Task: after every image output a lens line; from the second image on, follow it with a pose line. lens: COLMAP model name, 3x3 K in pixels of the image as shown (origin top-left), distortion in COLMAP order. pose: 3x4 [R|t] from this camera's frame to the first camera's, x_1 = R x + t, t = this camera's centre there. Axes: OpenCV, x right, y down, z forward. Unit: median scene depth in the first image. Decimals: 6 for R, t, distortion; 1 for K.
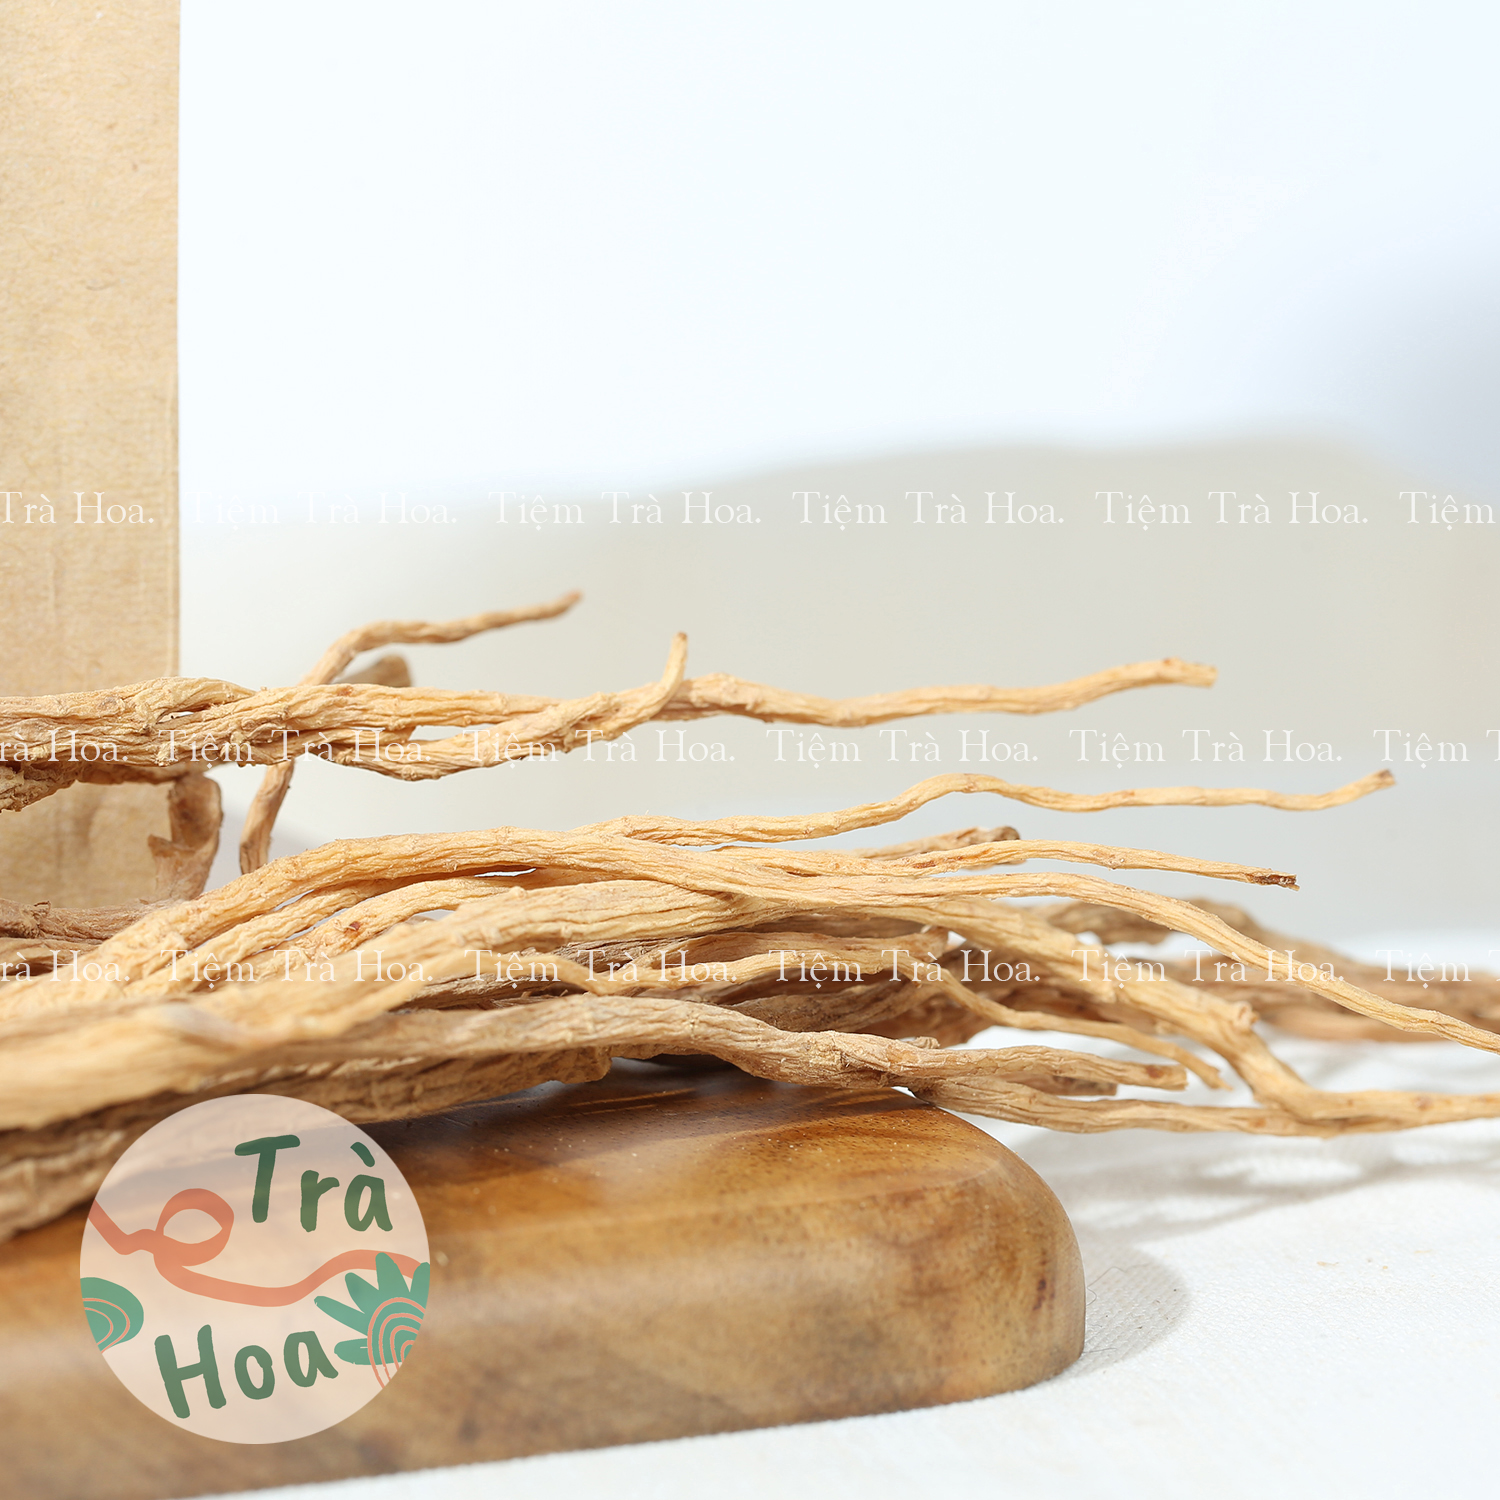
lens RADIAL K [[7722.2, 0, 750.1], [0, 7722.2, 749.6], [0, 0, 1]] dist [-0.149423, 0.000000]
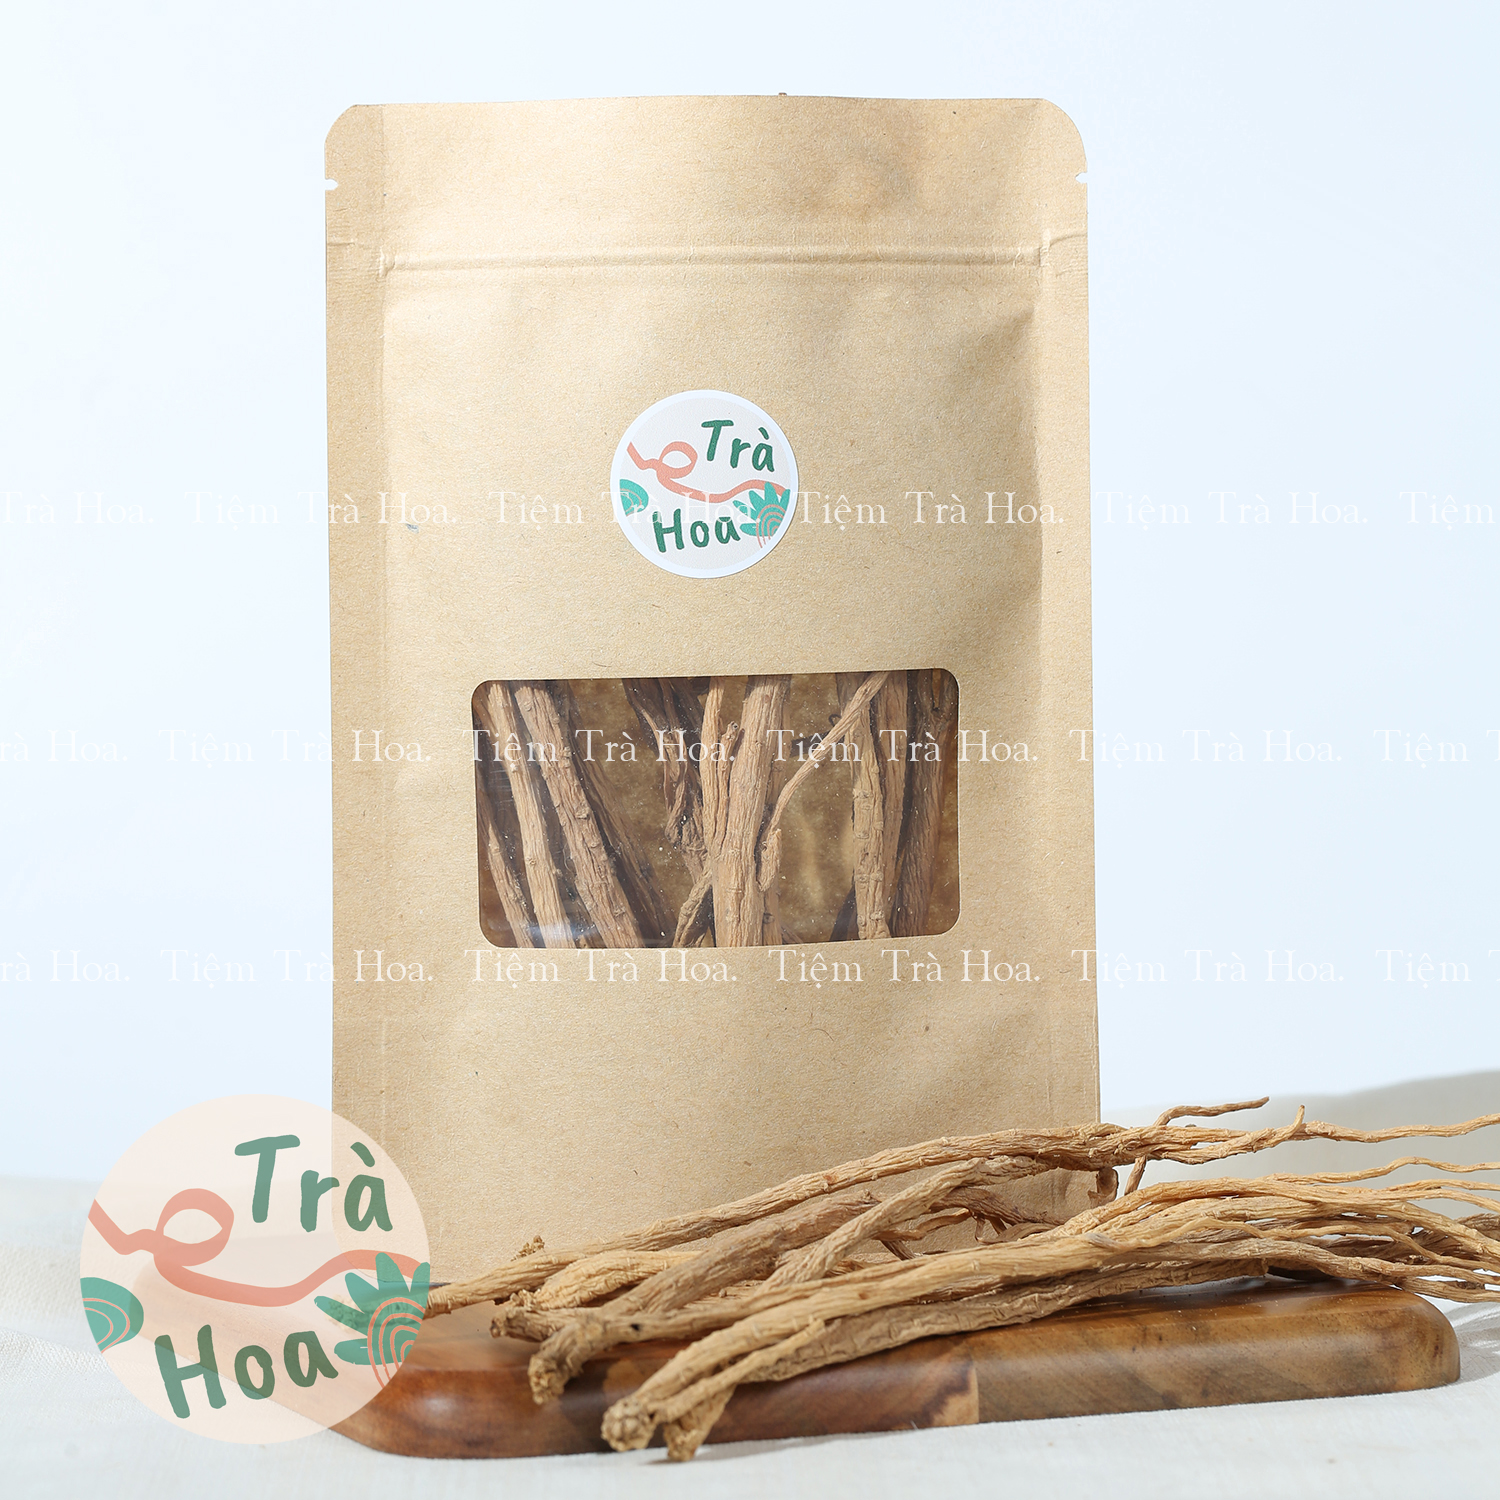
lens RADIAL K [[7722.2, 0, 749.9], [0, 7722.2, 750.2], [0, 0, 1]] dist [-0.149423, 0.000000]
pose [[0.988841, -0.030142, -0.145893, 0.187131], [0.012476, 0.992633, -0.120518, 0.174012], [0.148451, 0.117353, 0.981932, -1.521909]]
